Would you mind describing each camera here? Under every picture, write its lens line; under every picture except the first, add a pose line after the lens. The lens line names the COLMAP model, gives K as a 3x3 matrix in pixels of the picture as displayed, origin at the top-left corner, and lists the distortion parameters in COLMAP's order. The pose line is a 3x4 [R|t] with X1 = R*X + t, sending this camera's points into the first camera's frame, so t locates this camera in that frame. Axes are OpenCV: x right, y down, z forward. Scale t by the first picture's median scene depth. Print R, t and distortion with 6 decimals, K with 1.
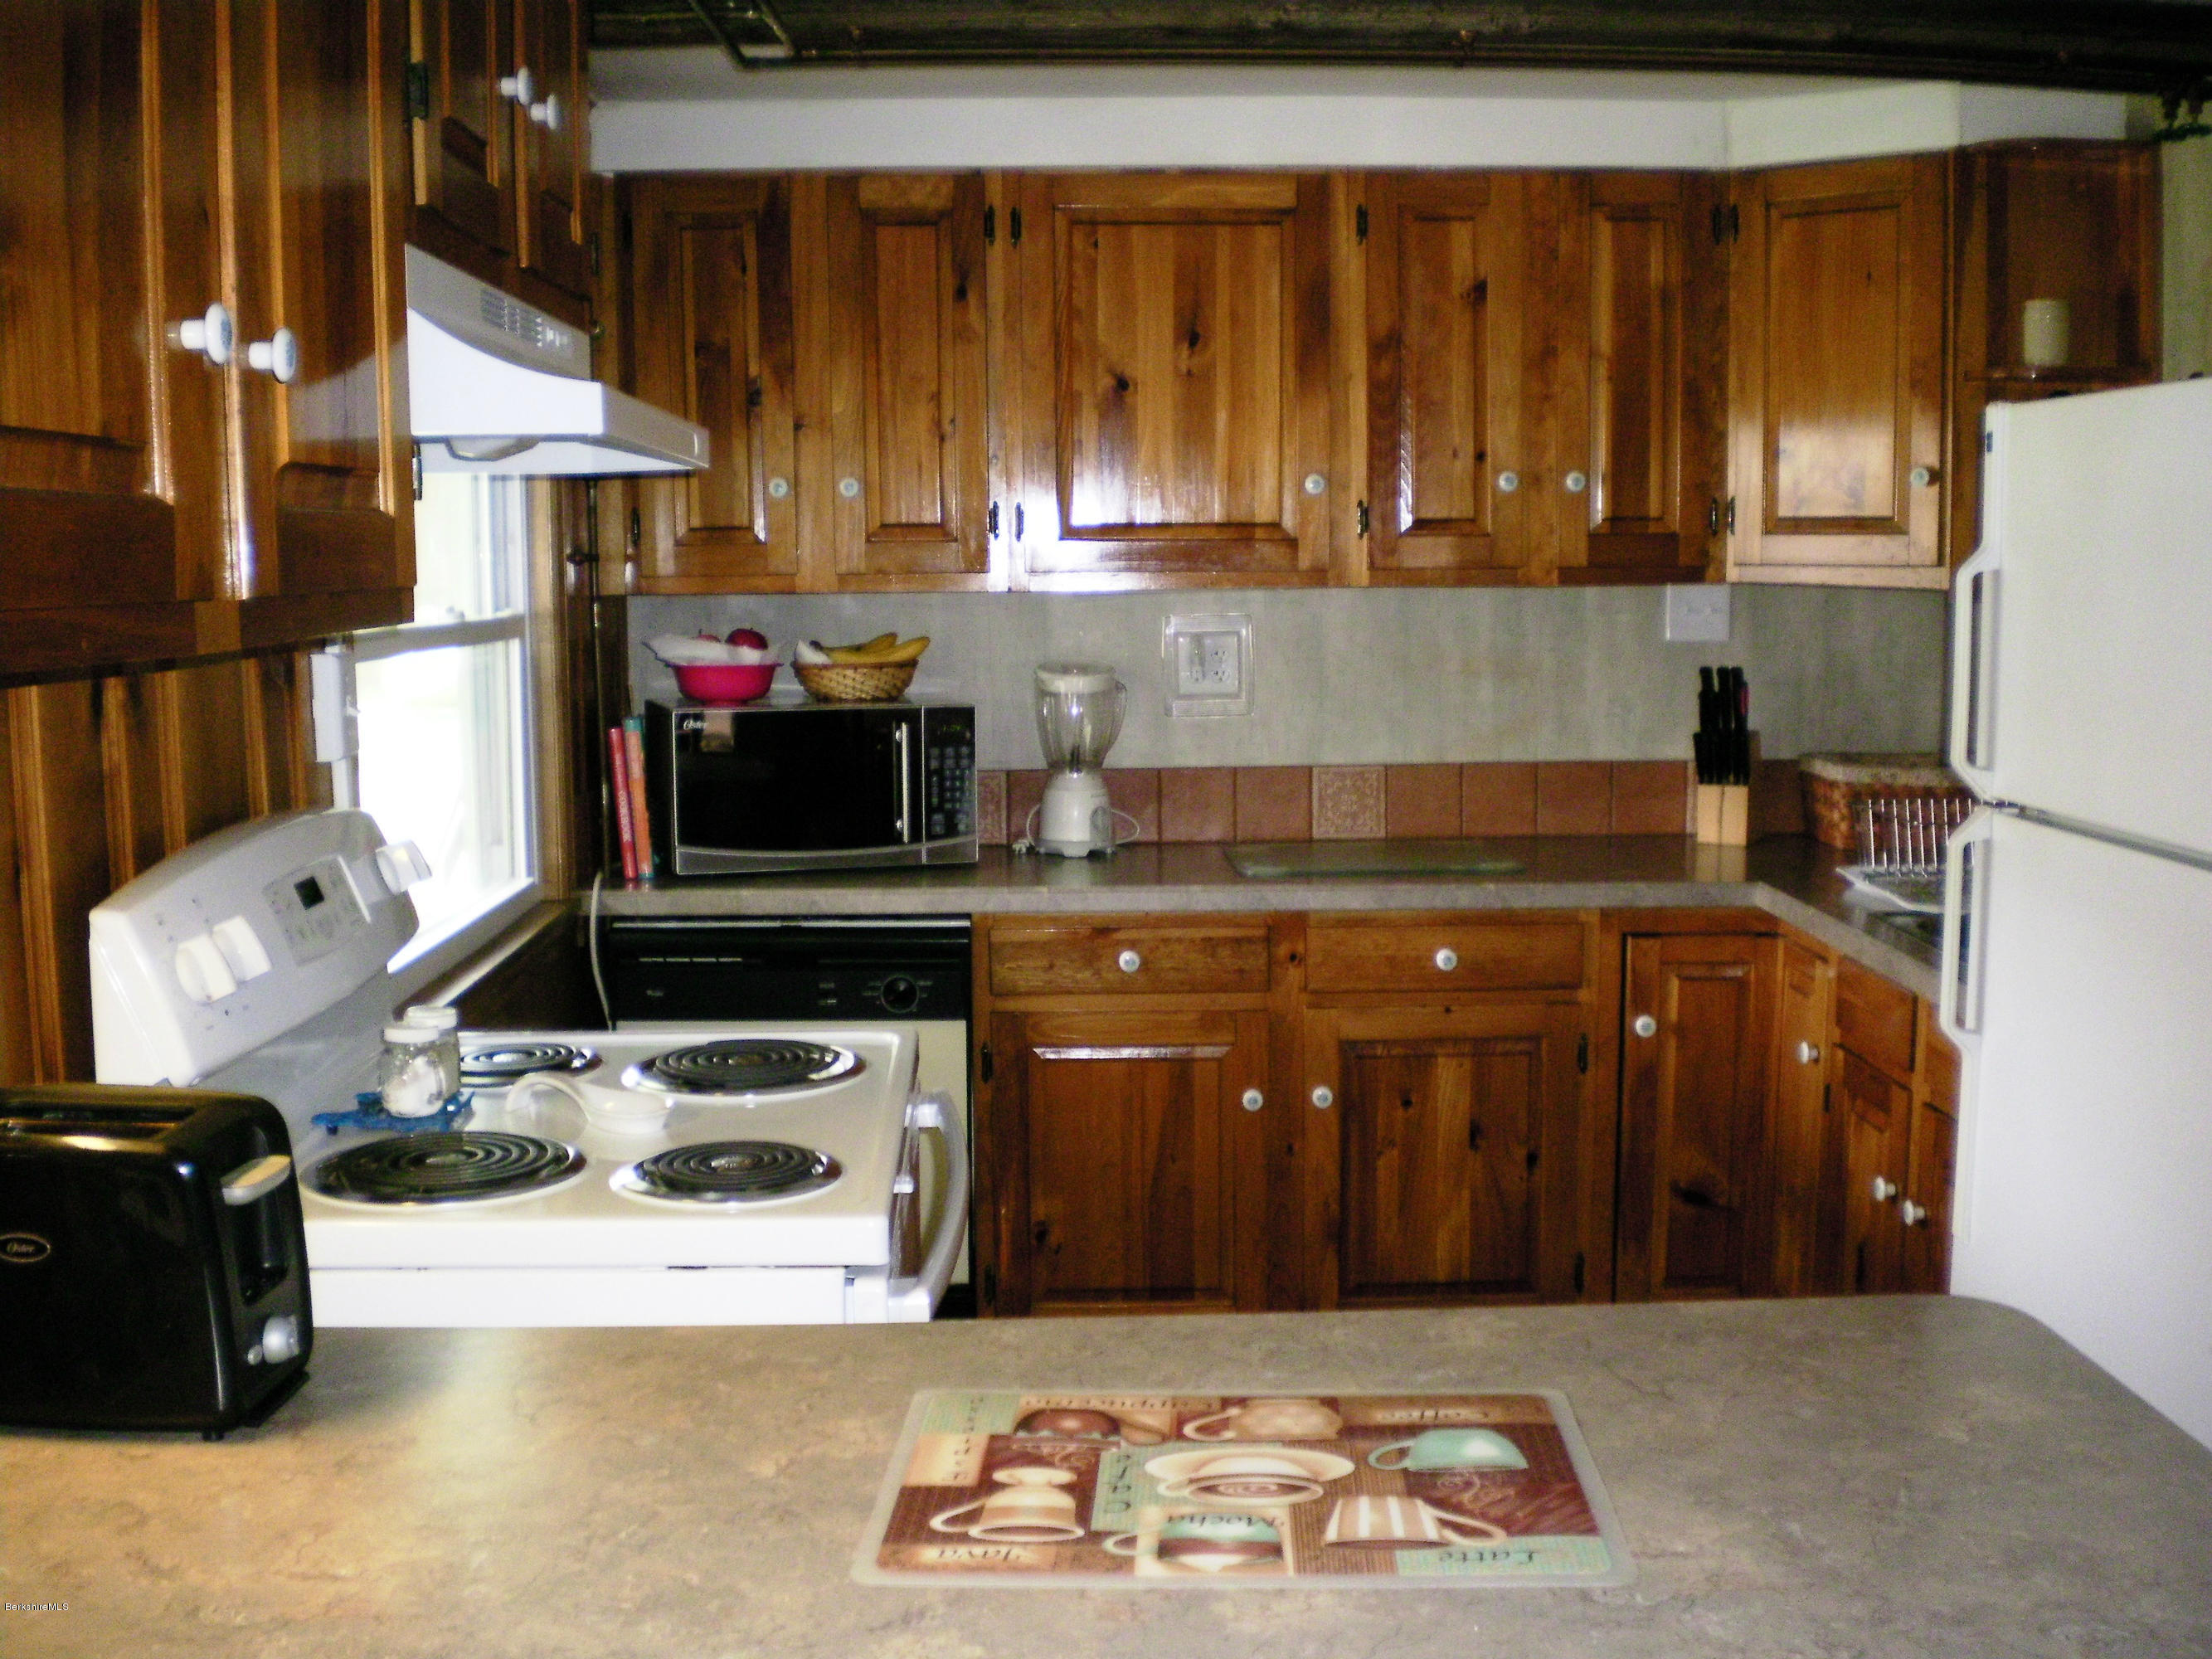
lens RADIAL K [[2338.5, 0, 1106.0], [0, 2338.5, 829.5], [0, 0, 1]] dist [-0.088695, -0.064574]
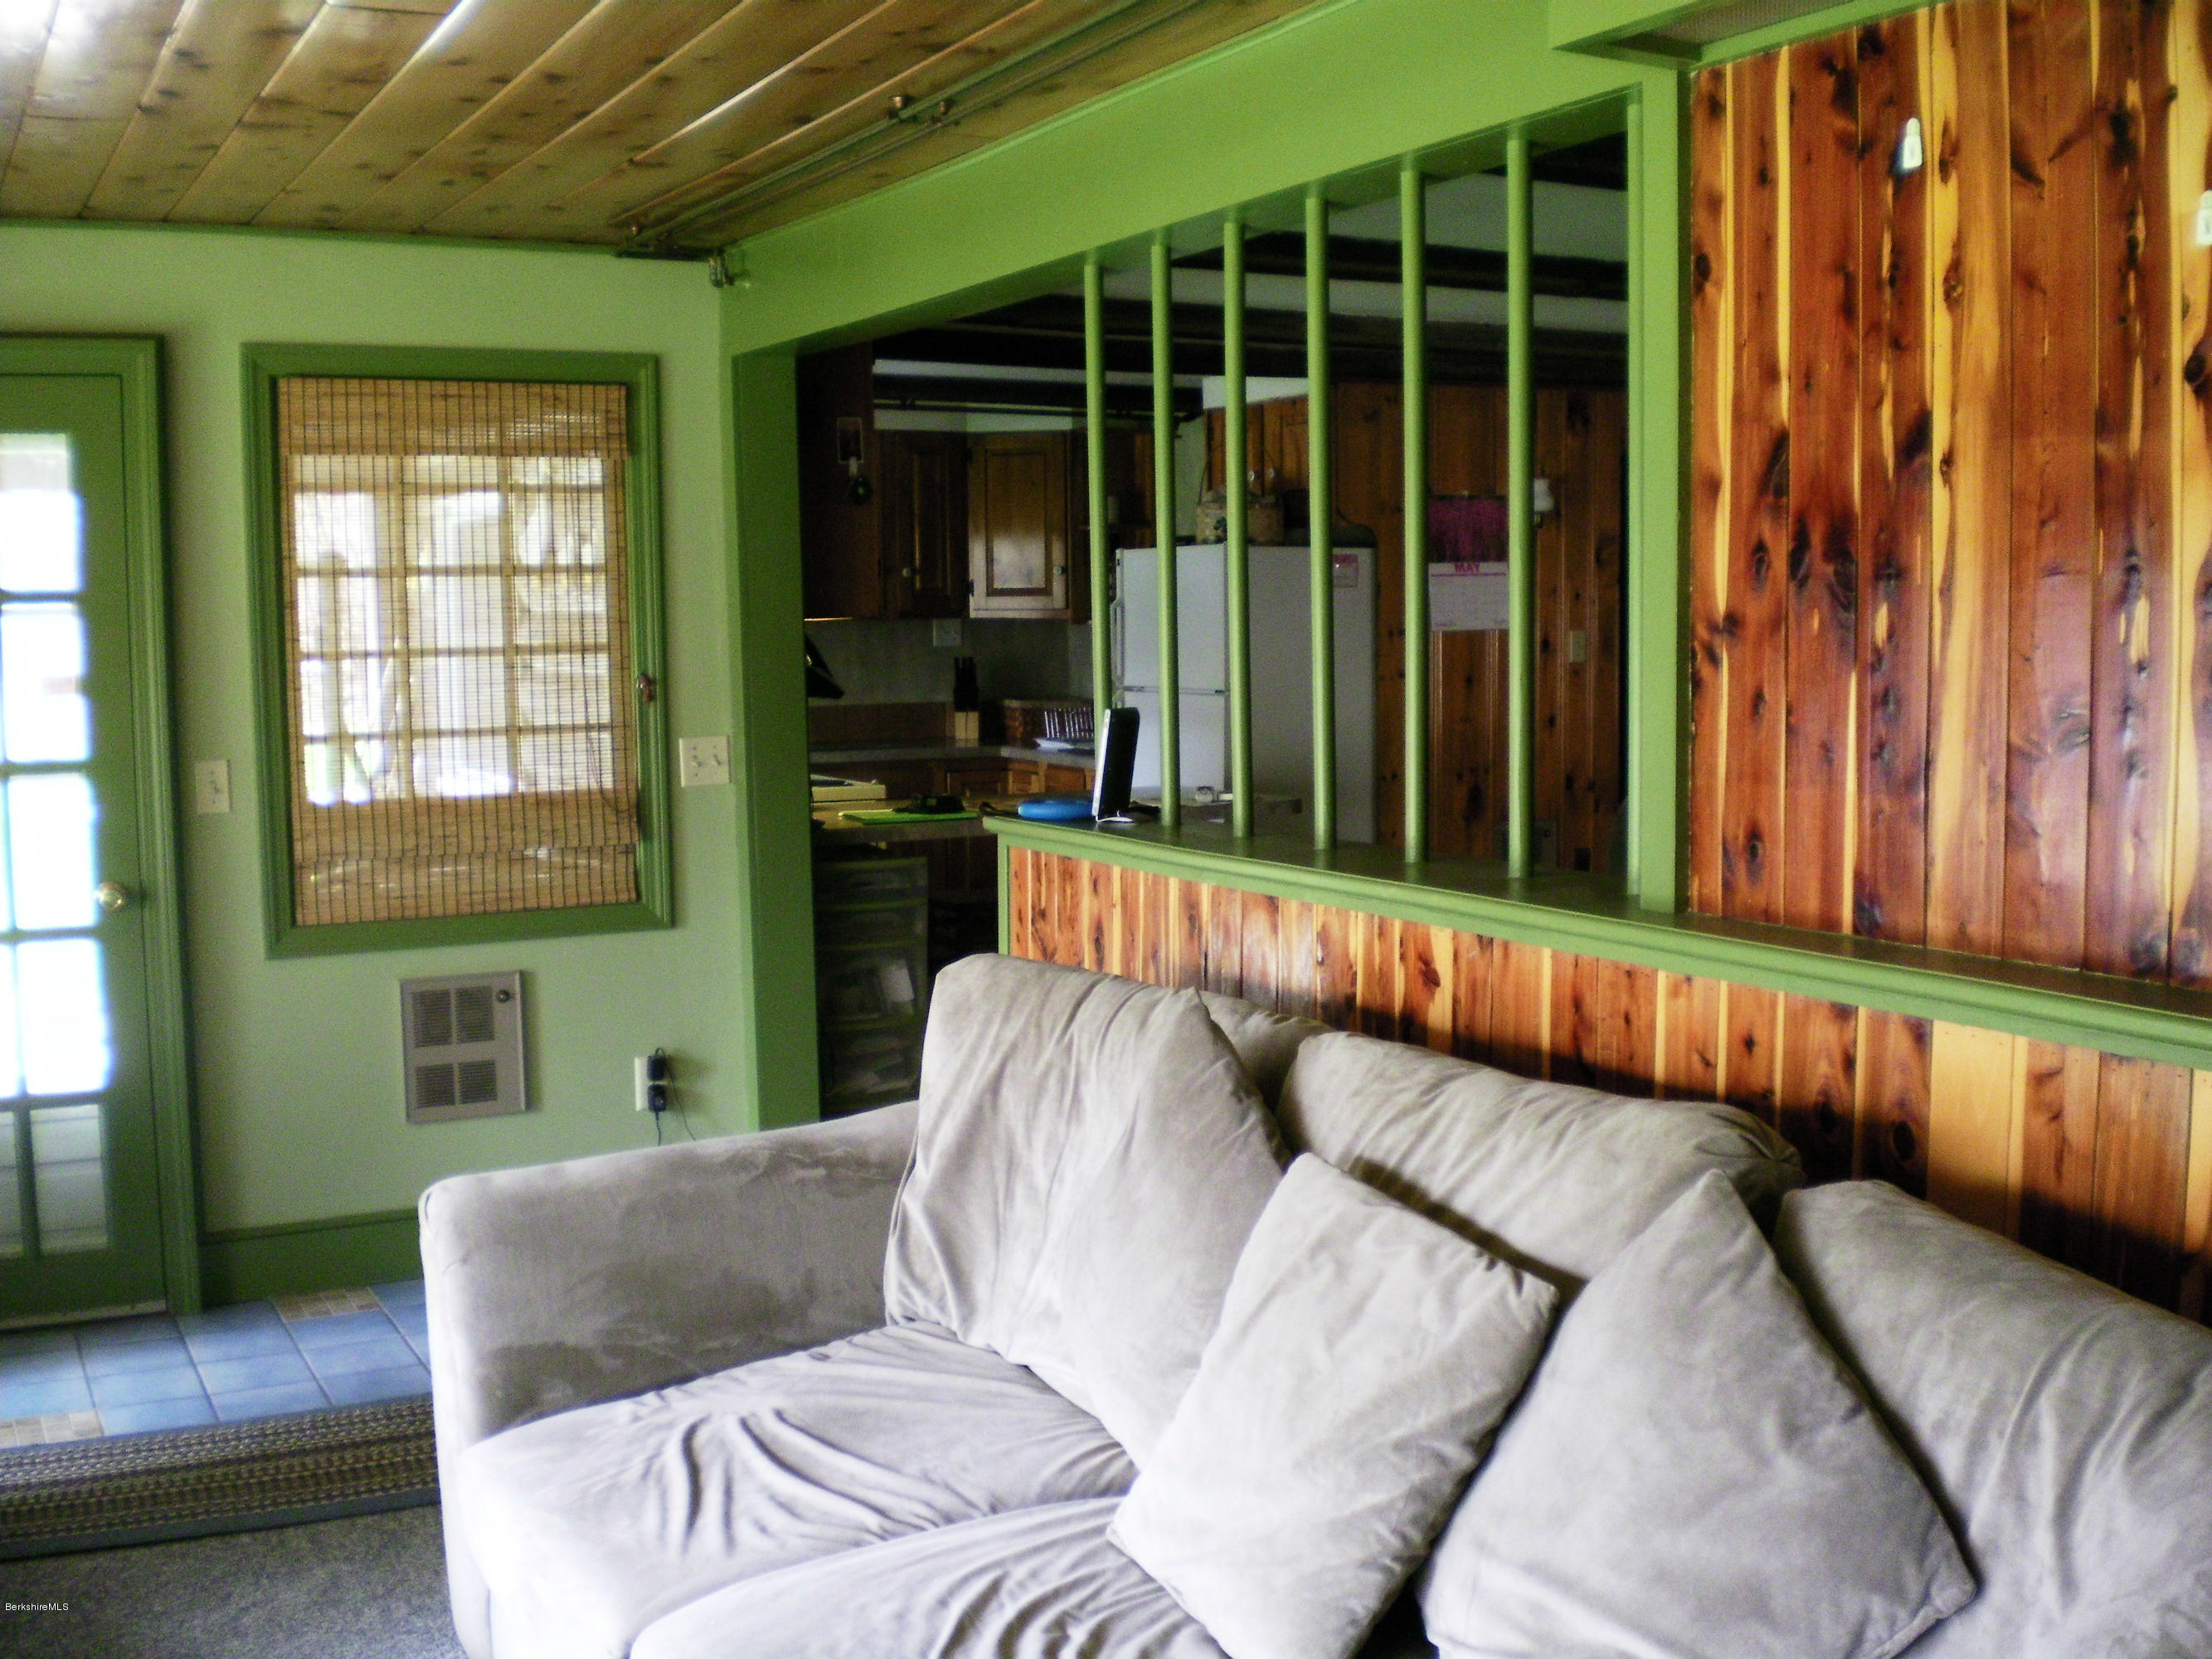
lens RADIAL K [[2348.2, 0, 1106.0], [0, 2348.2, 829.5], [0, 0, 1]] dist [-0.023475, -0.277869]
pose [[0.899366, -0.041239, 0.435248, -0.622178], [0.054726, 0.998330, -0.018493, 0.149576], [-0.433759, 0.040451, 0.900121, -1.106516]]
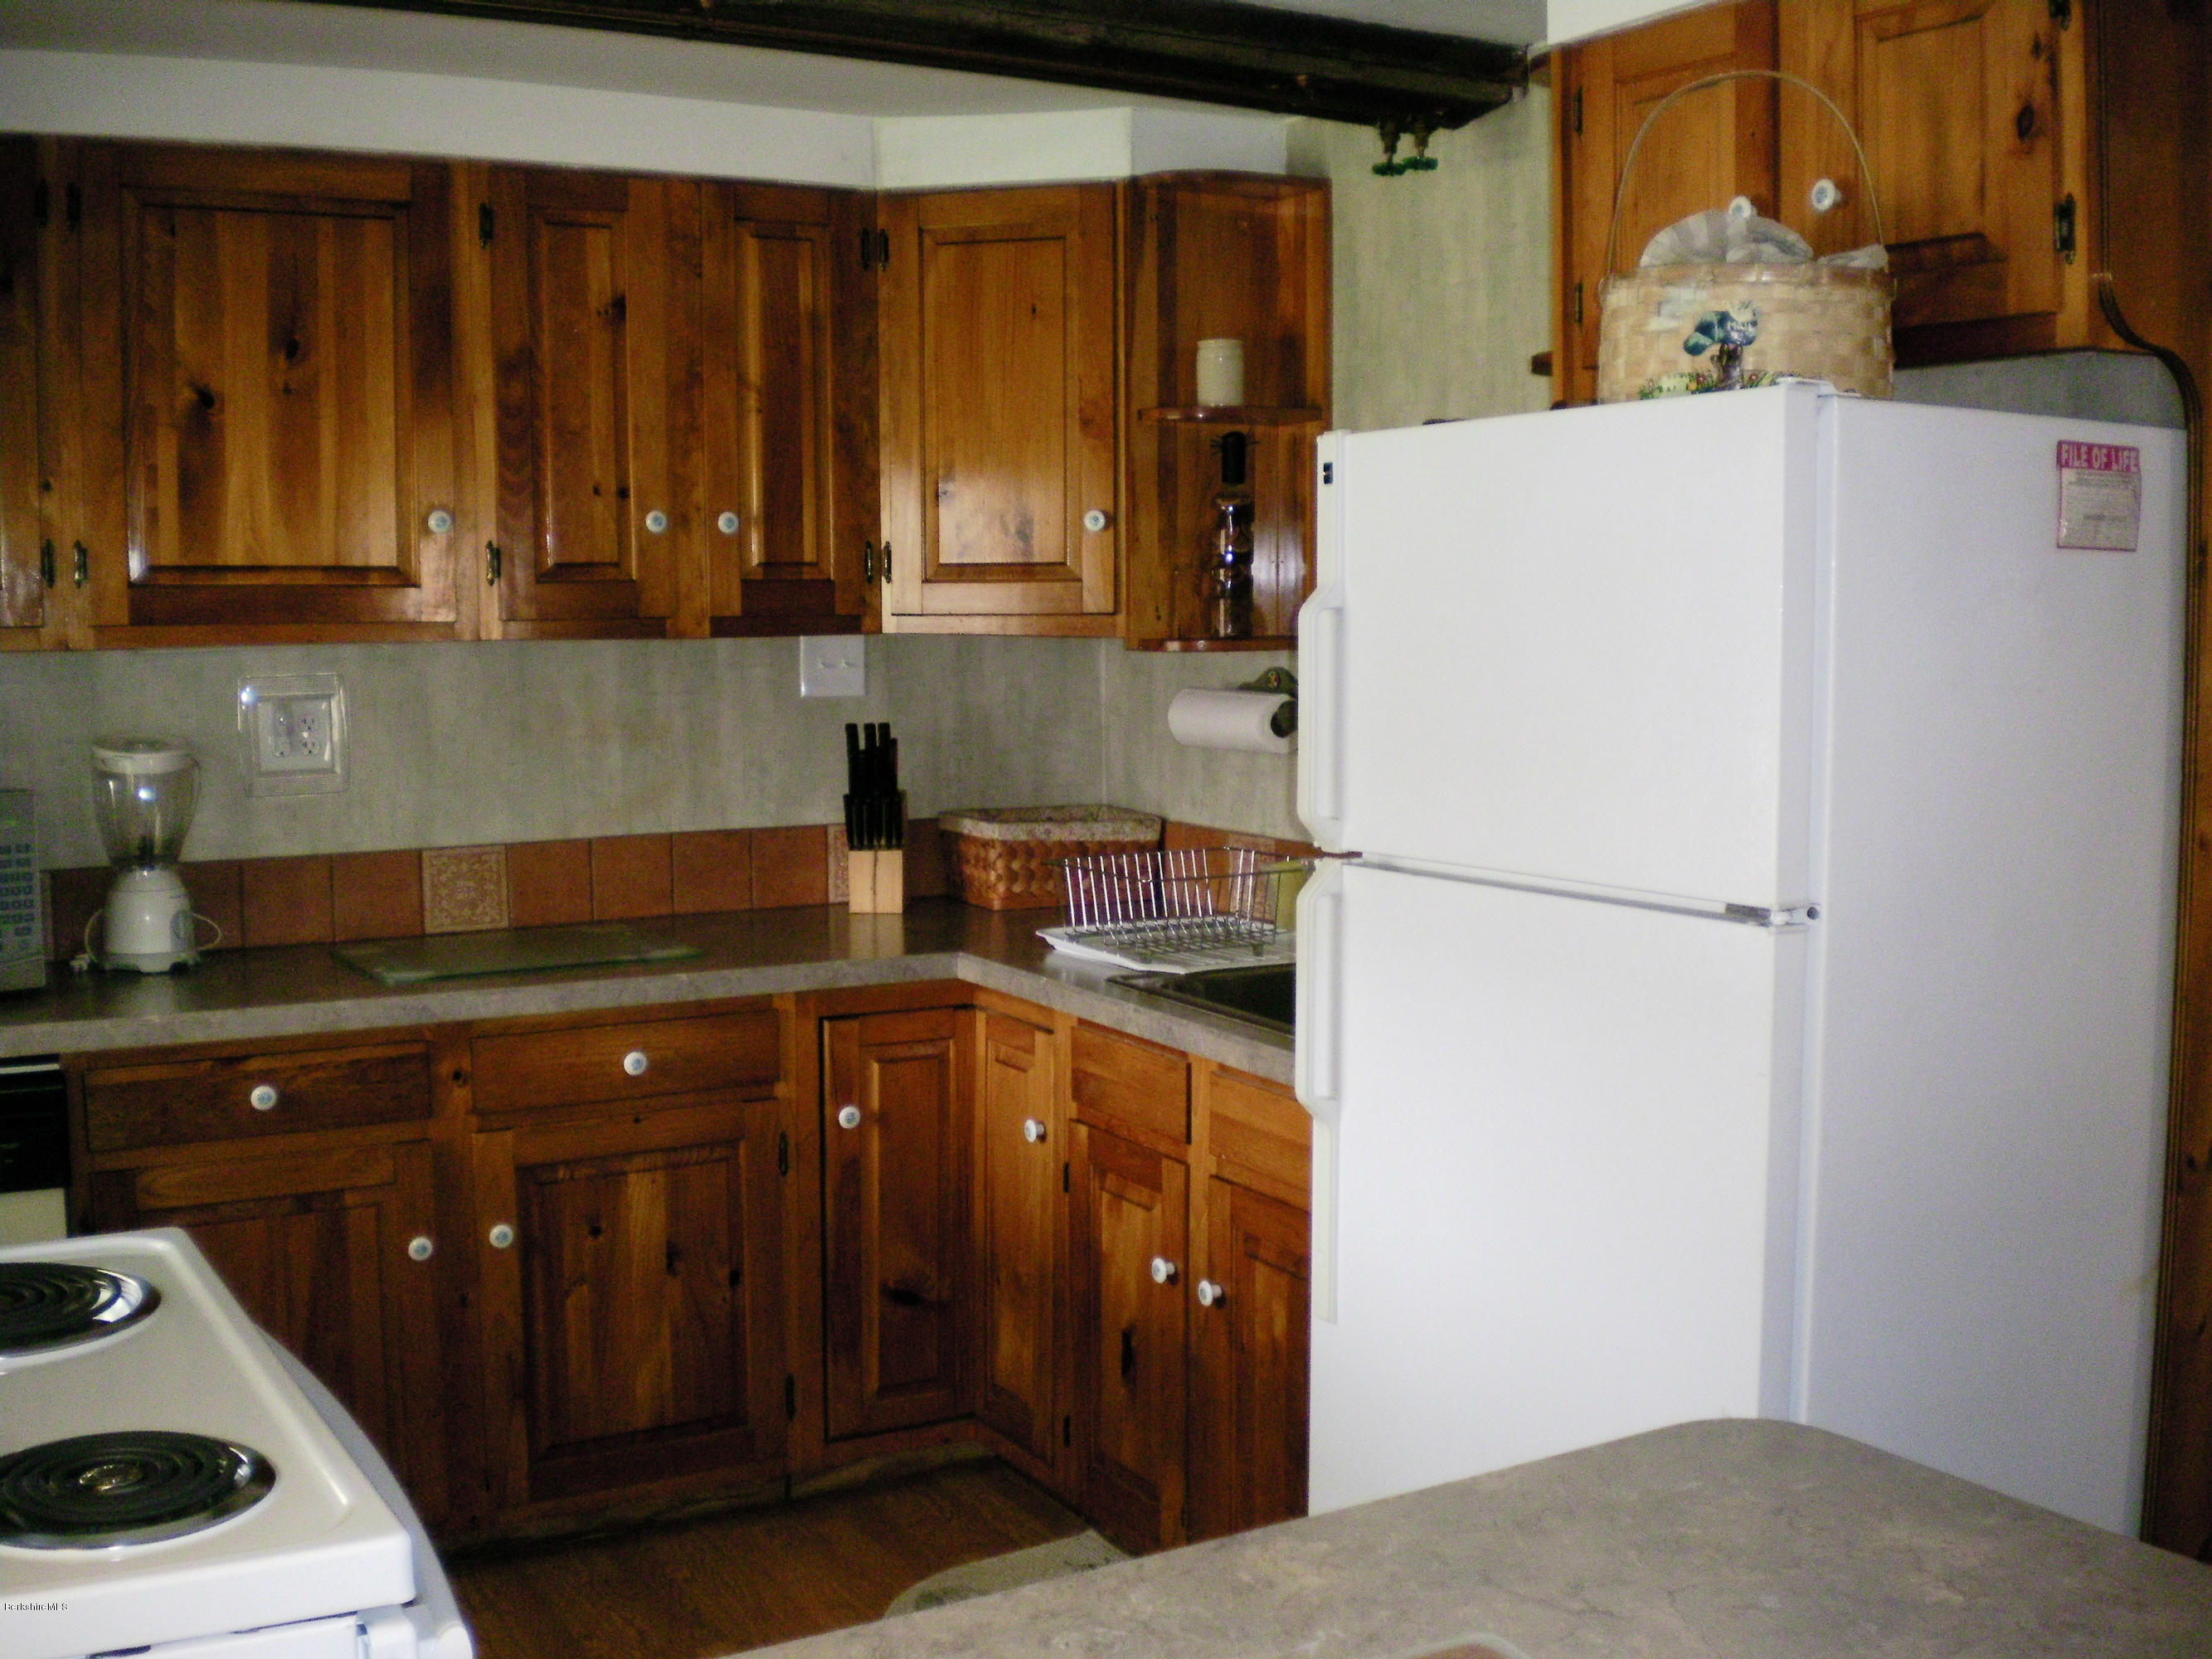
lens RADIAL K [[2348.2, 0, 1106.0], [0, 2348.2, 829.5], [0, 0, 1]] dist [-0.023475, -0.277869]
pose [[0.884890, -0.040873, 0.464004, -0.098224], [0.054092, 0.998420, -0.015209, -0.008473], [-0.462649, 0.038557, 0.885702, 0.127895]]
